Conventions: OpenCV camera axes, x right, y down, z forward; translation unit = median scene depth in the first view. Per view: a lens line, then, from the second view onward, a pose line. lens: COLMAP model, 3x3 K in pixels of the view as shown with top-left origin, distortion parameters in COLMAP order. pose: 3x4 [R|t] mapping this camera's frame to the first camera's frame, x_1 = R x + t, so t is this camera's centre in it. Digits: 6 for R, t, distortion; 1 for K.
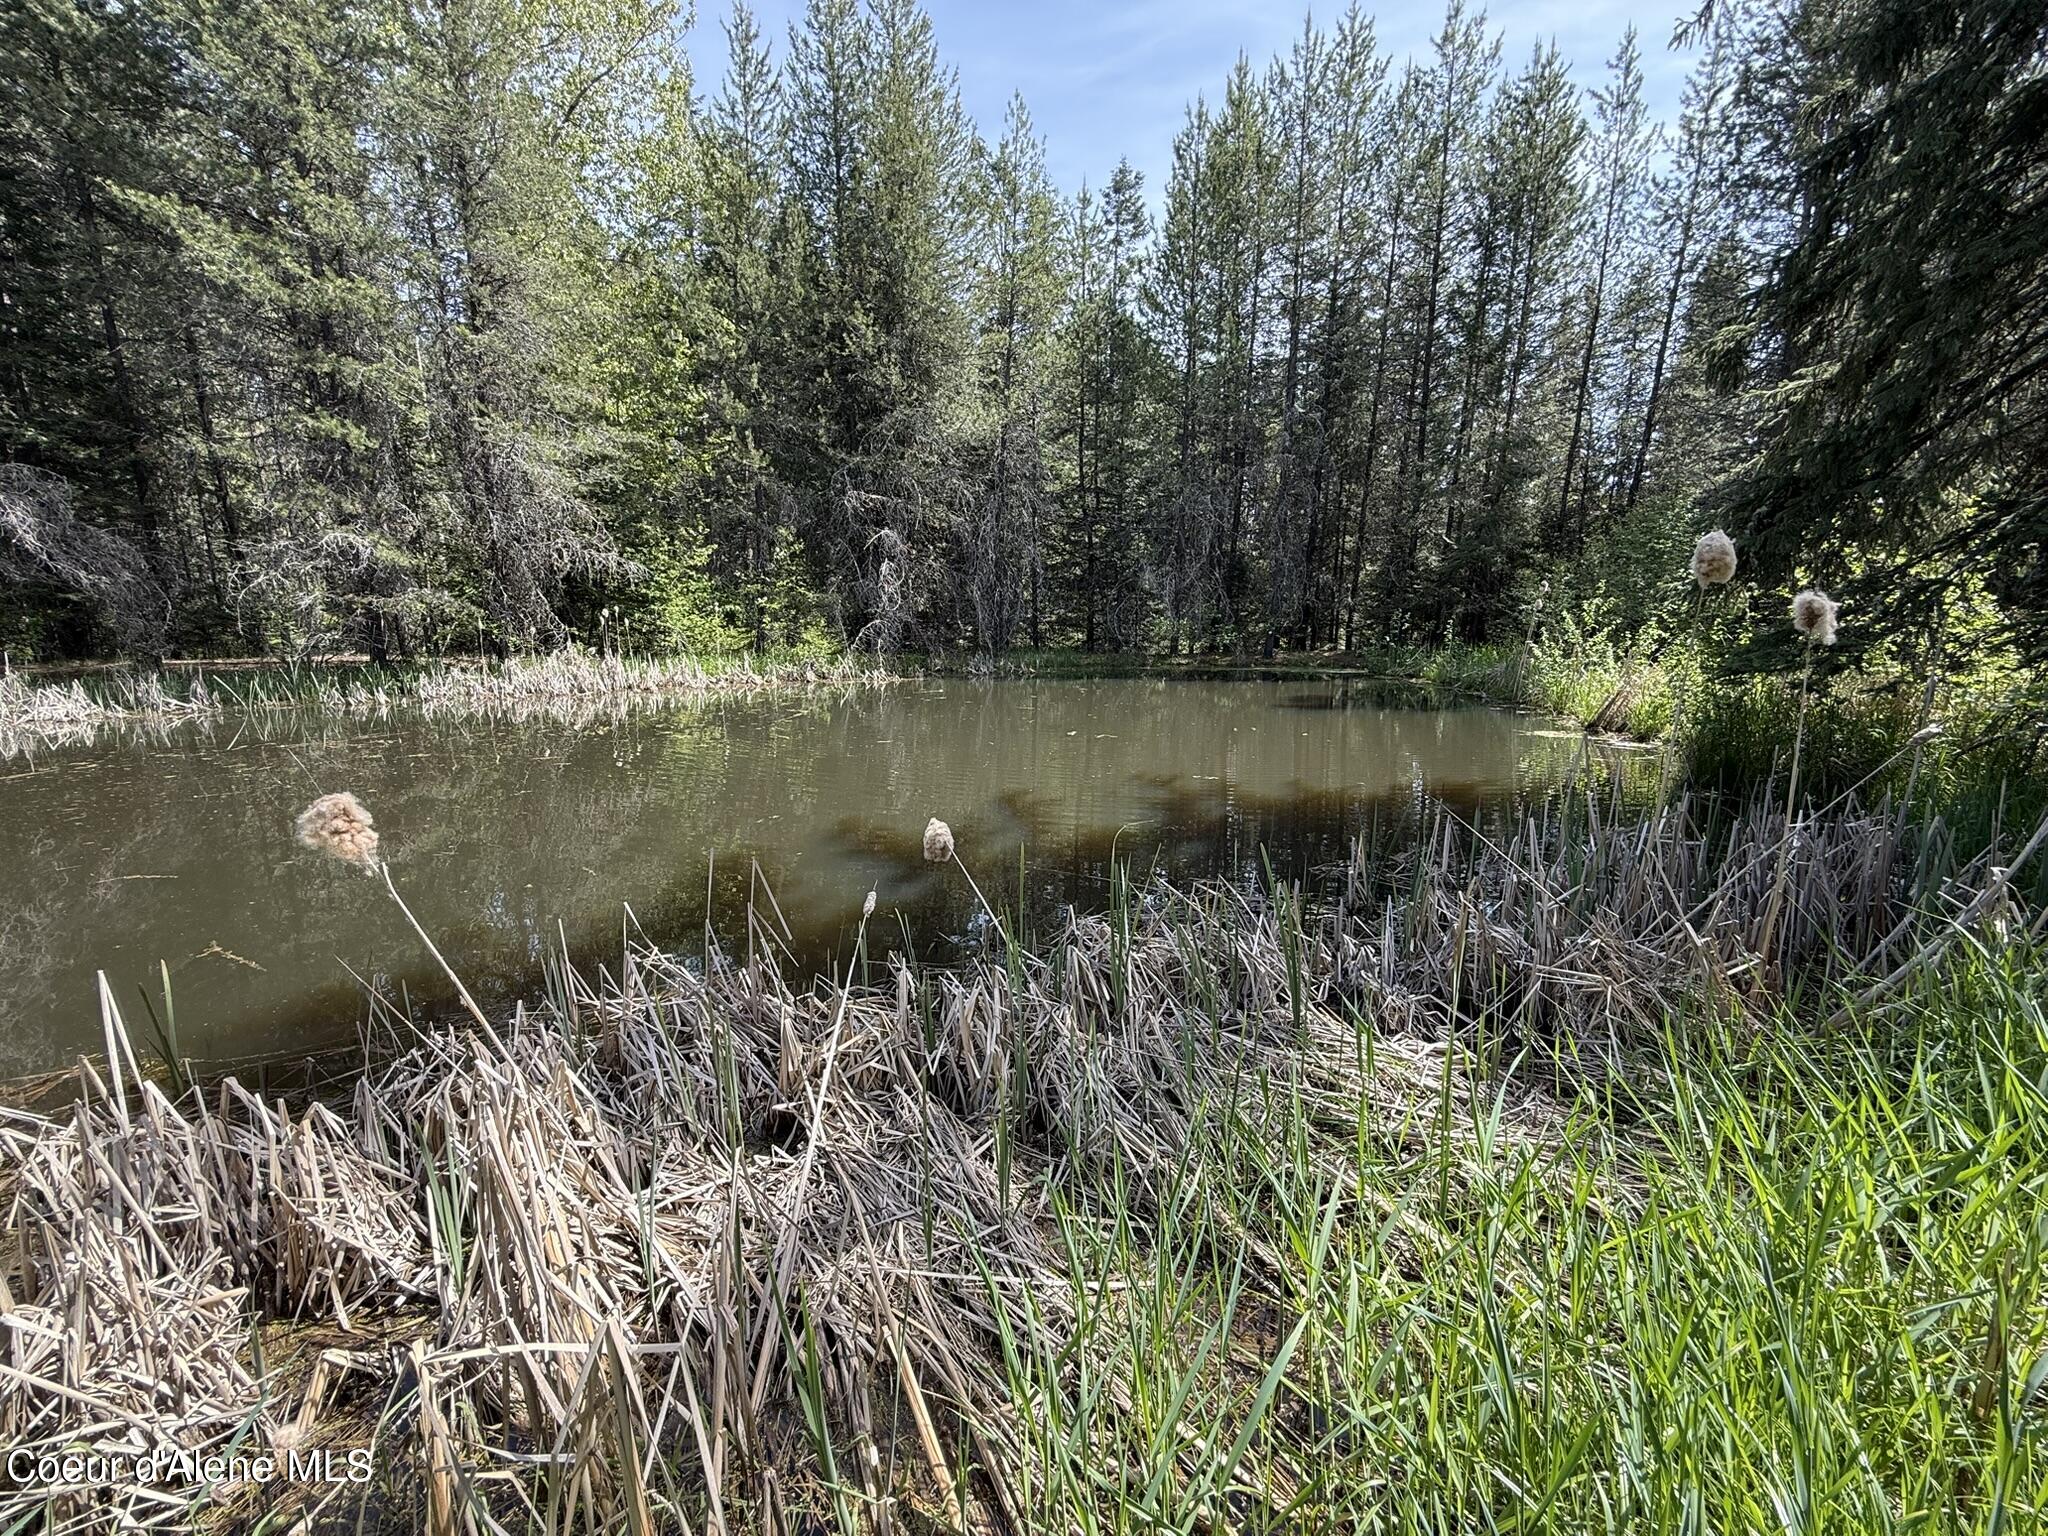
lens RADIAL K [[812.3, 0, 1017.5], [0, 812.3, 768.2], [0, 0, 1]] dist [-0.000761, 0.000007]
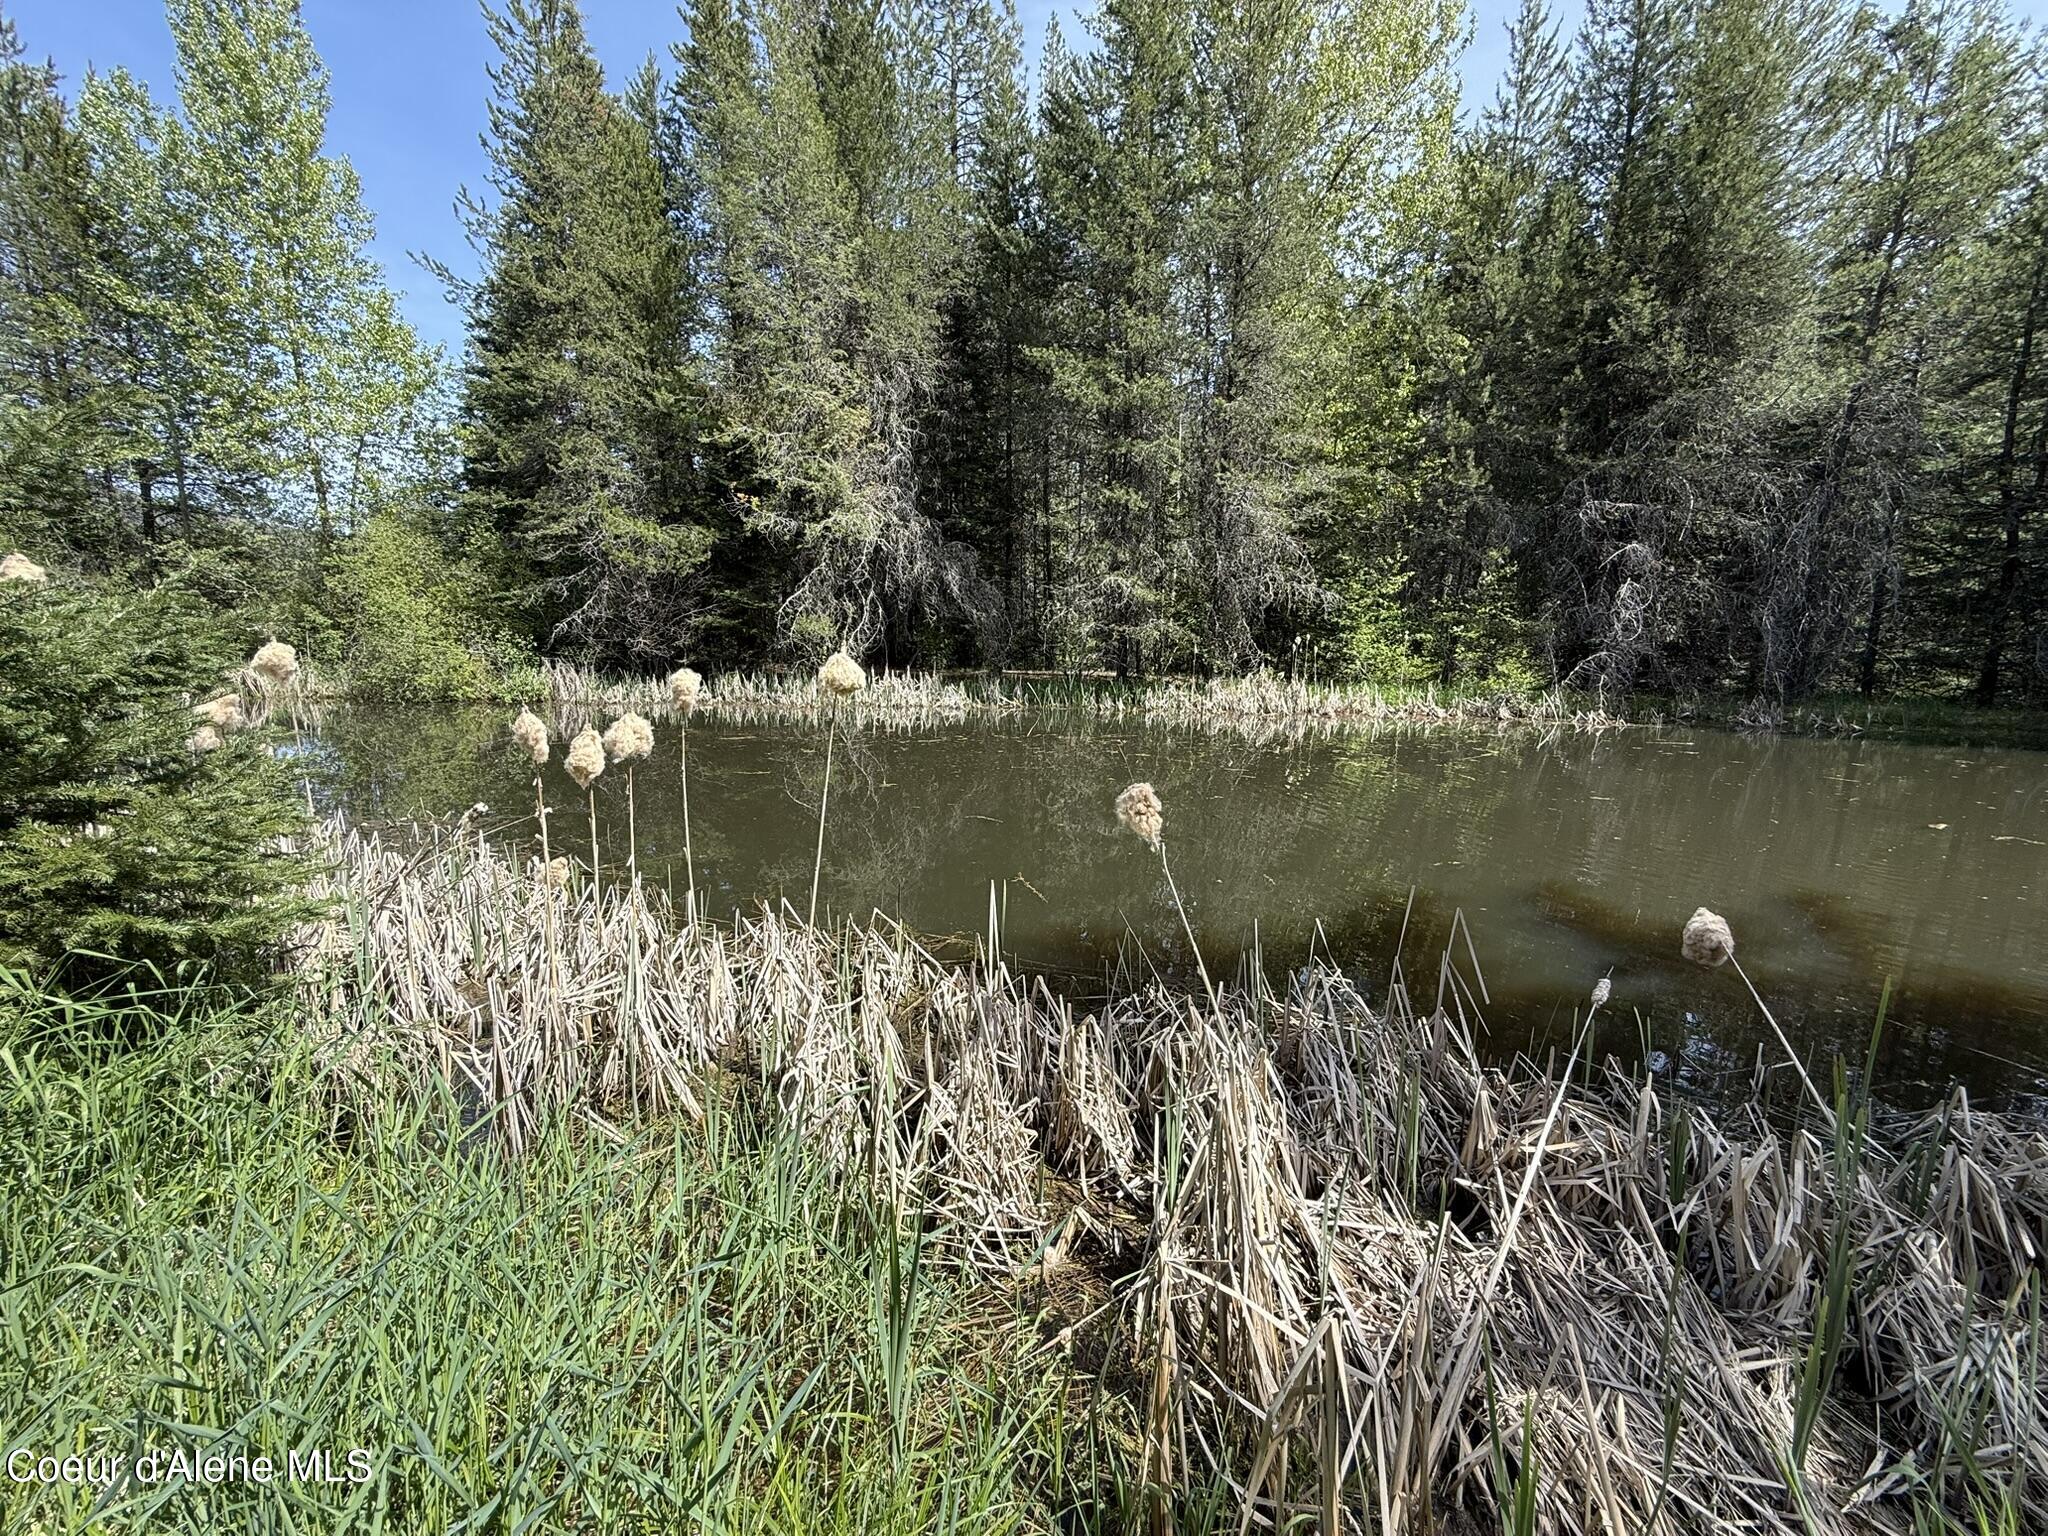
lens RADIAL K [[812.3, 0, 1022.9], [0, 812.3, 768.8], [0, 0, 1]] dist [-0.000761, 0.000007]
pose [[0.713952, 0.118989, -0.690010, -0.010112], [-0.141101, 0.989688, 0.024670, 0.000370], [0.685830, 0.079748, 0.723379, -0.005919]]
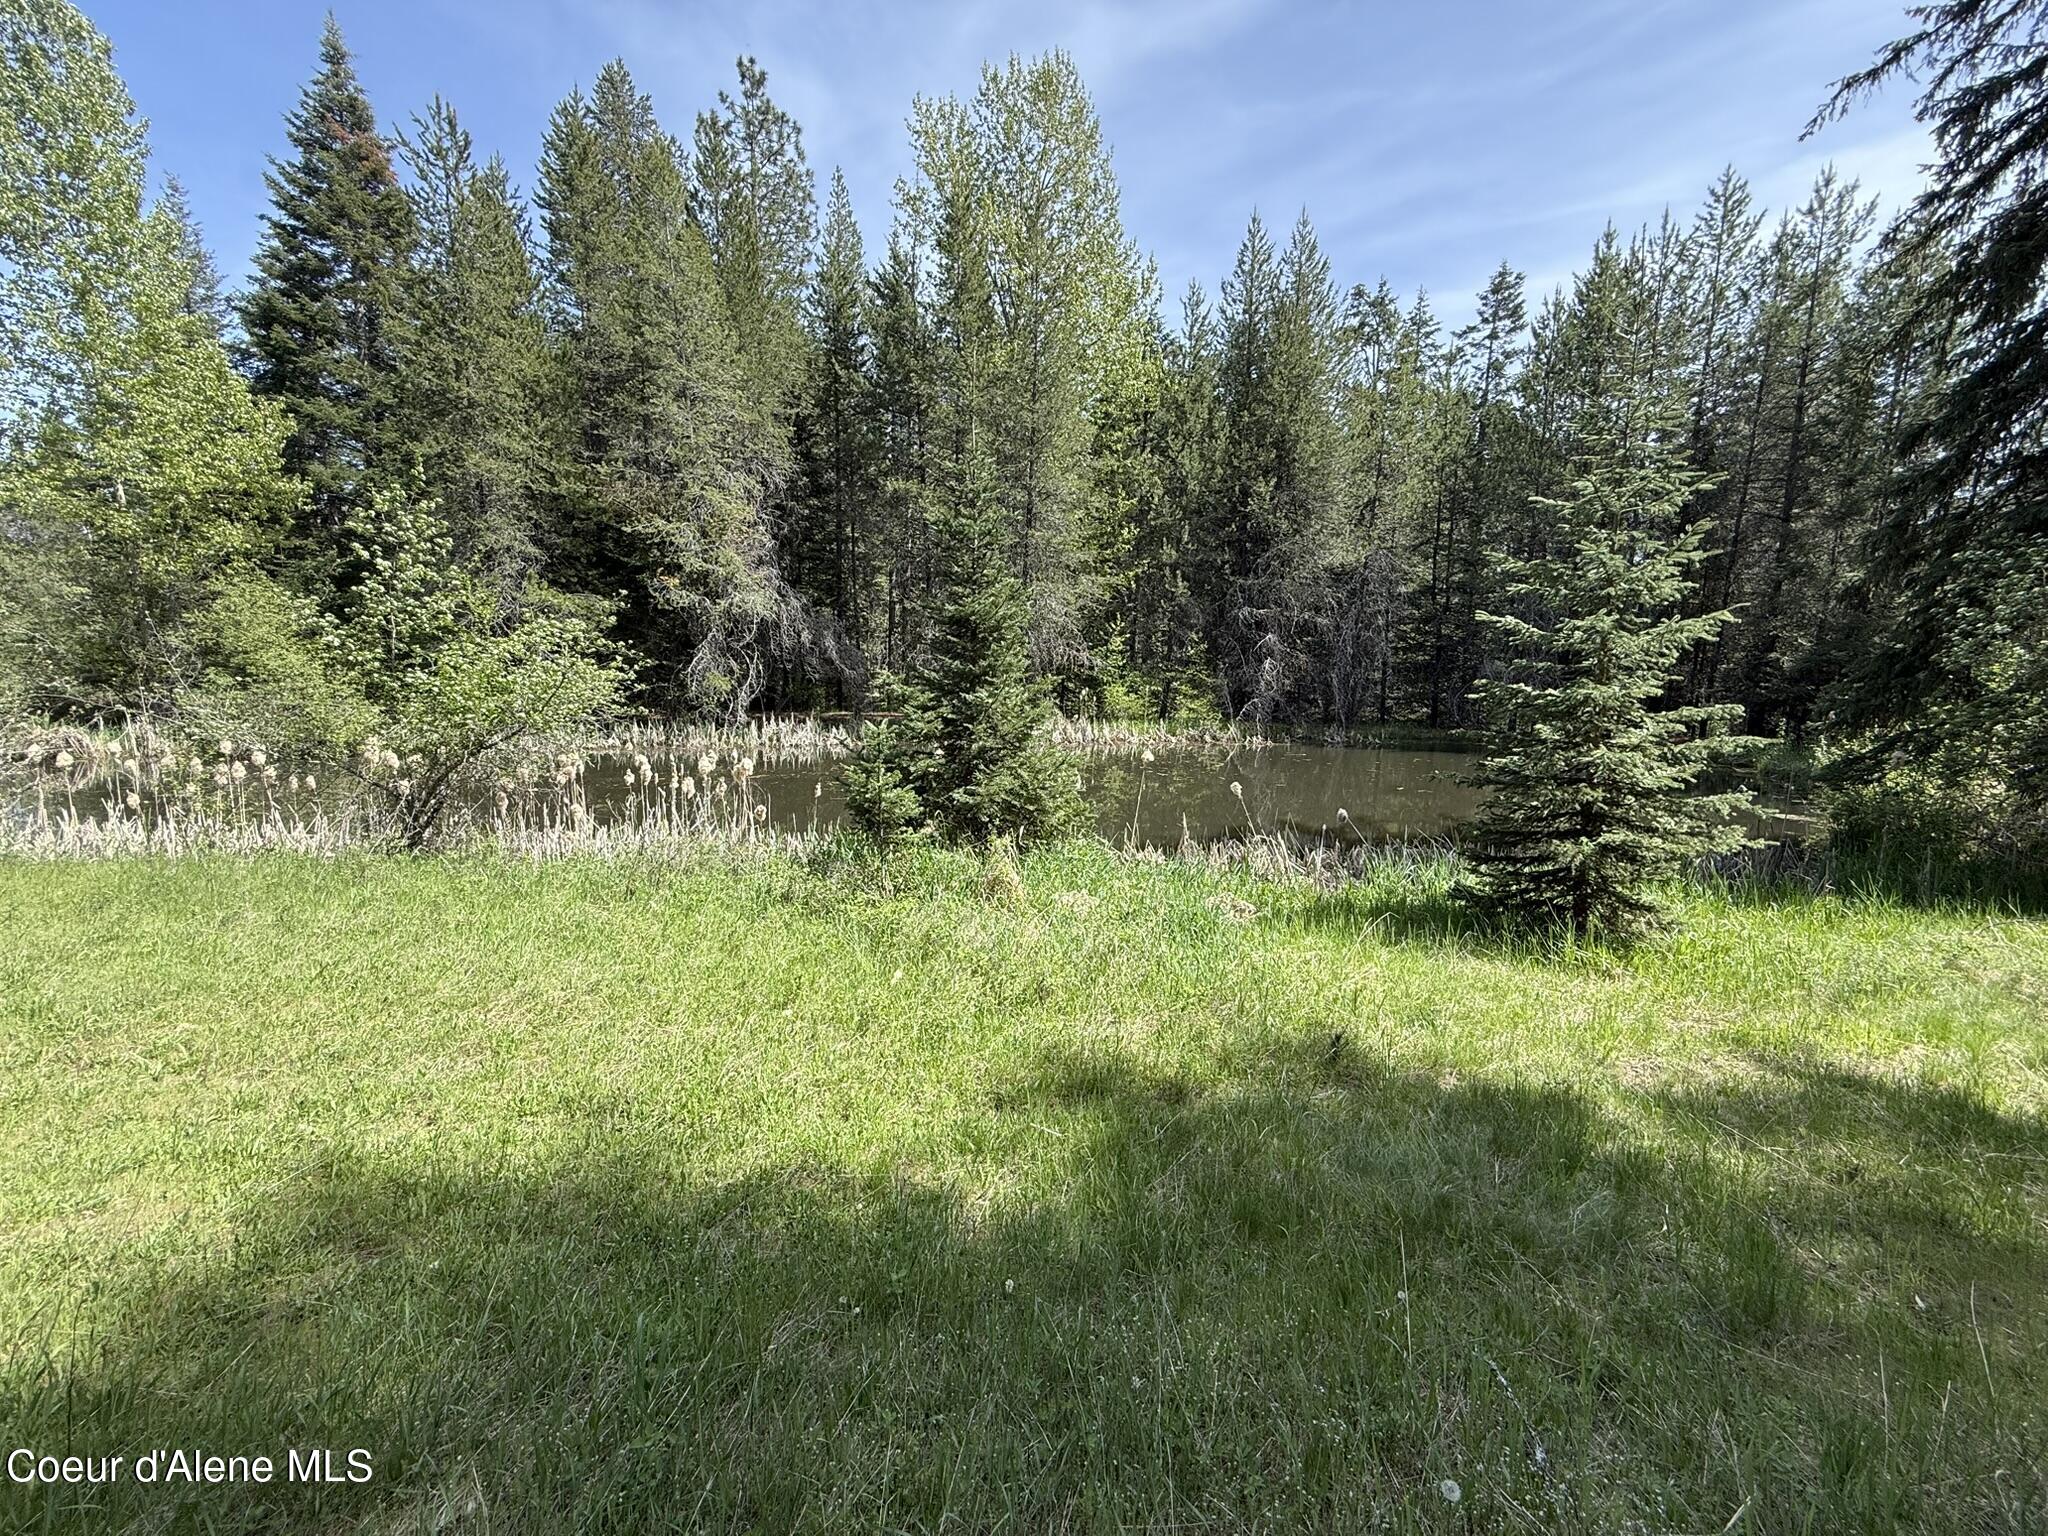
lens RADIAL K [[812.3, 0, 1024.2], [0, 812.3, 767.5], [0, 0, 1]] dist [-0.000761, 0.000007]
pose [[0.923240, 0.066013, -0.378511, -0.011518], [-0.088840, 0.995111, -0.043144, 0.031323], [0.373812, 0.073459, 0.924591, -0.496950]]
